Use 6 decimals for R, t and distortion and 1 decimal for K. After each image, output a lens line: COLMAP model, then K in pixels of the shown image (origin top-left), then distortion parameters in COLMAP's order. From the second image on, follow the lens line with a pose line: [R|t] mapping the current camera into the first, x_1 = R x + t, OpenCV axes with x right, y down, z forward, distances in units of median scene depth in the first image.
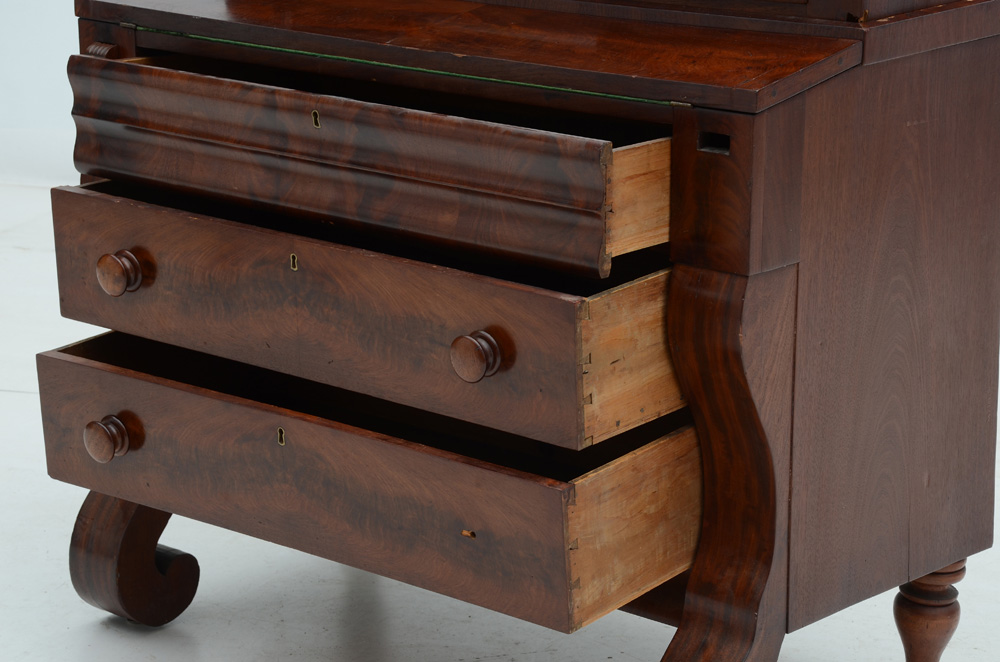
lens RADIAL K [[2633.7, 0, 500.0], [0, 2633.7, 331.0], [0, 0, 1]] dist [0.653640, 1.054272]
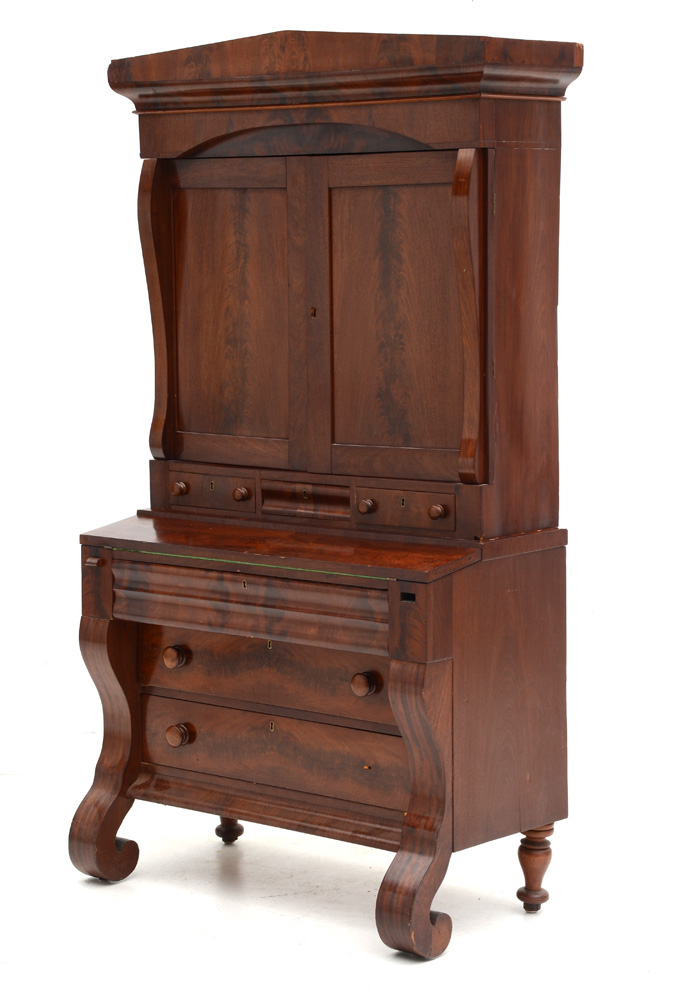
lens RADIAL K [[2417.8, 0, 342.4], [0, 2417.8, 530.8], [0, 0, 1]] dist [0.592902, 0.164708]
pose [[0.999922, -0.011175, 0.005538, 0.019771], [0.011785, 0.991903, -0.126451, 0.105723], [-0.004080, 0.126507, 0.991957, -0.796211]]
